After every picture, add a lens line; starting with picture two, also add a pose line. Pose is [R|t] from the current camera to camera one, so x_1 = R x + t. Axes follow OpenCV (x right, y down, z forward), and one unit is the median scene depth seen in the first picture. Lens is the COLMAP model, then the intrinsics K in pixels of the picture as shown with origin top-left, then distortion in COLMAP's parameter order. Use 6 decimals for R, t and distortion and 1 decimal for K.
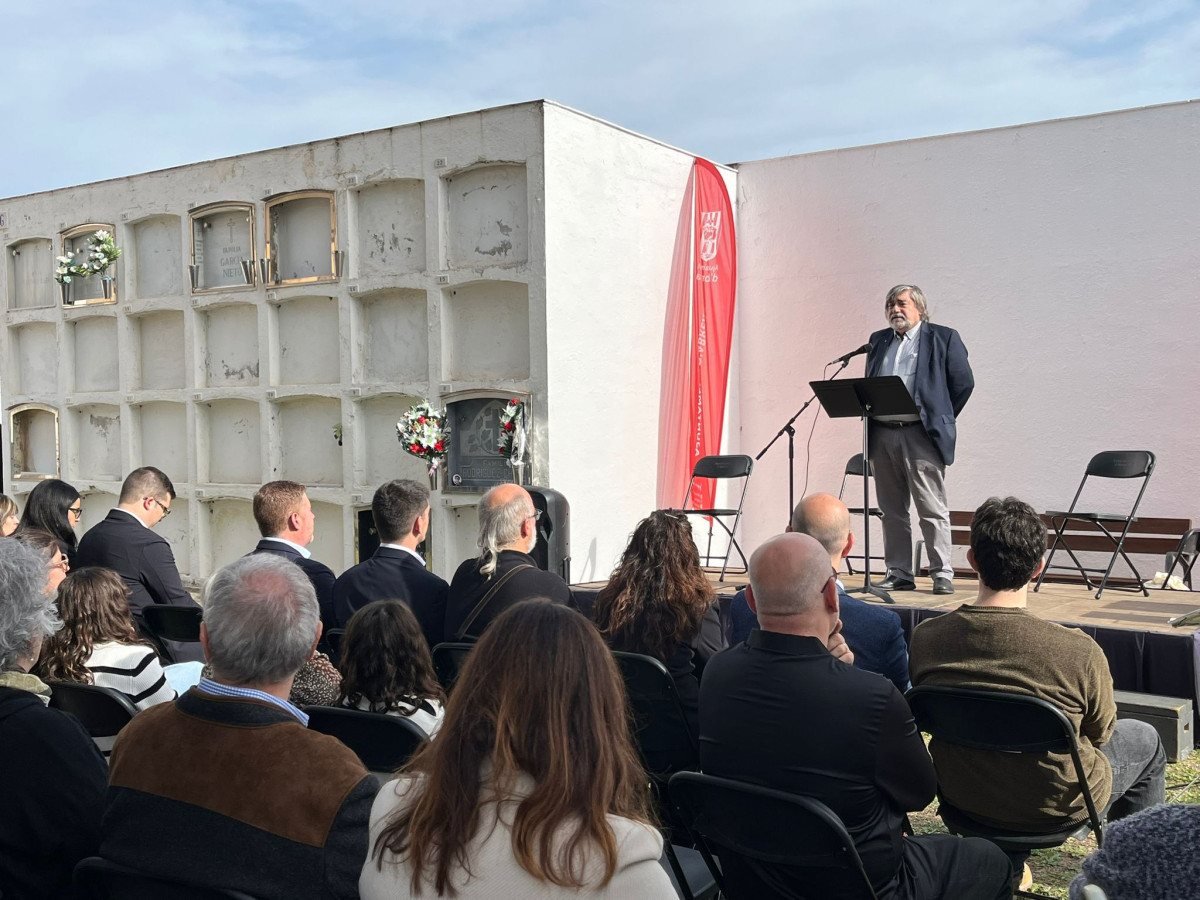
lens RADIAL K [[1418.5, 0, 600.0], [0, 1418.5, 450.0], [0, 0, 1]] dist [0.055079, -0.012814]
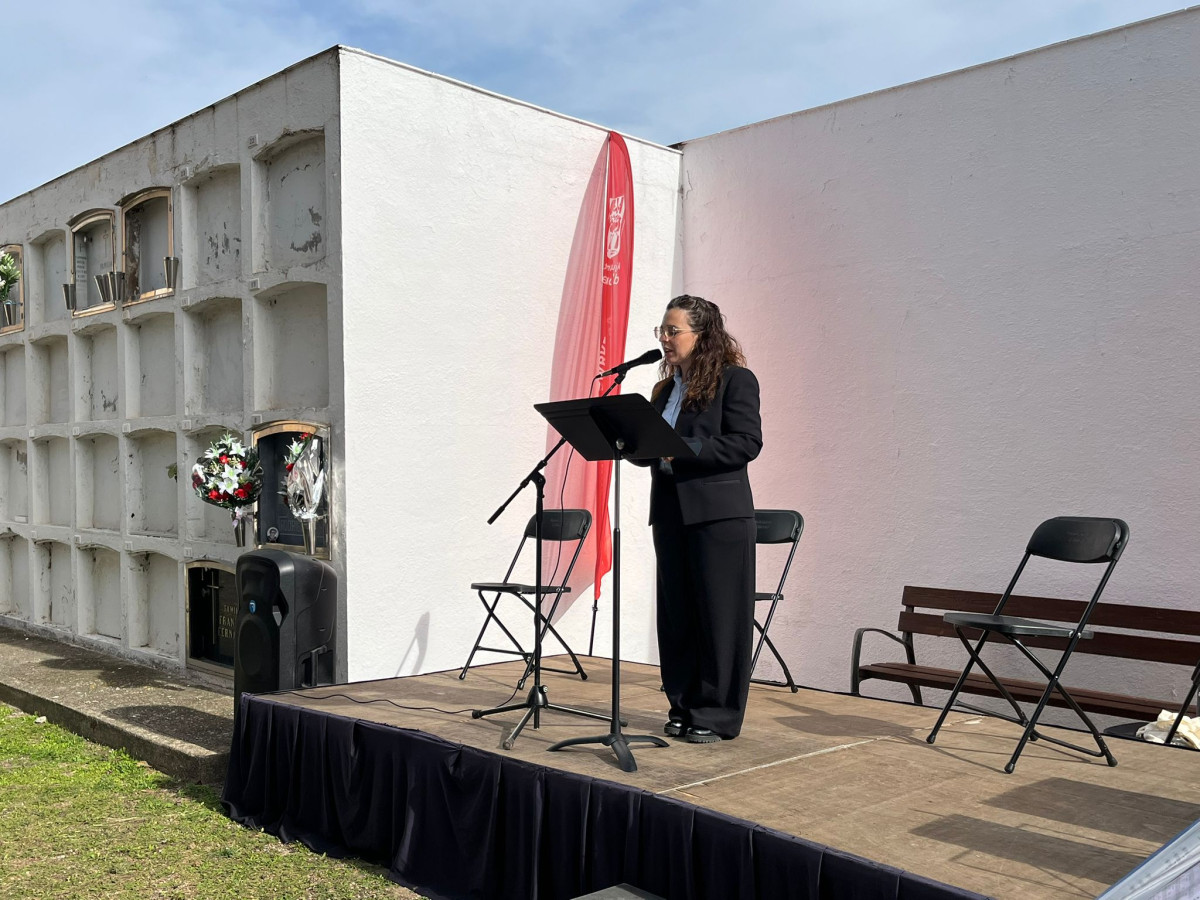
lens RADIAL K [[1247.7, 0, 571.8], [0, 1247.7, 450.9], [0, 0, 1]] dist [0.012104, -0.002242]
pose [[0.979077, 0.003917, -0.203453, 0.208274], [-0.008992, 0.999671, -0.024023, -0.010408], [0.203292, 0.025350, 0.978790, 0.343252]]
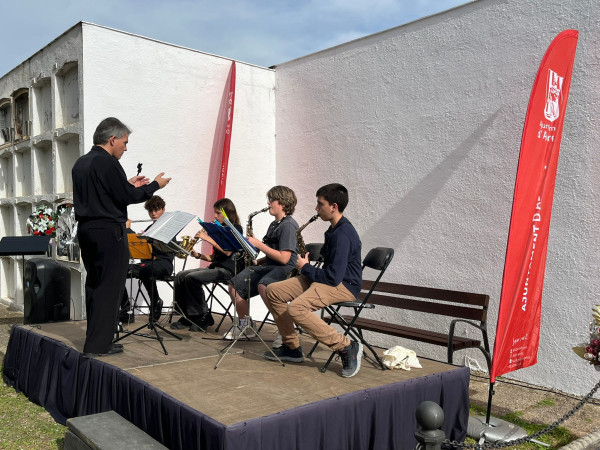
lens RADIAL K [[623.8, 0, 285.9], [0, 623.8, 225.5], [0, 0, 1]] dist [0.012104, -0.002242]
pose [[0.961992, 0.018767, -0.272432, 0.360474], [-0.021130, 0.999760, -0.005740, -0.011604], [0.272259, 0.011278, 0.962158, 0.348484]]
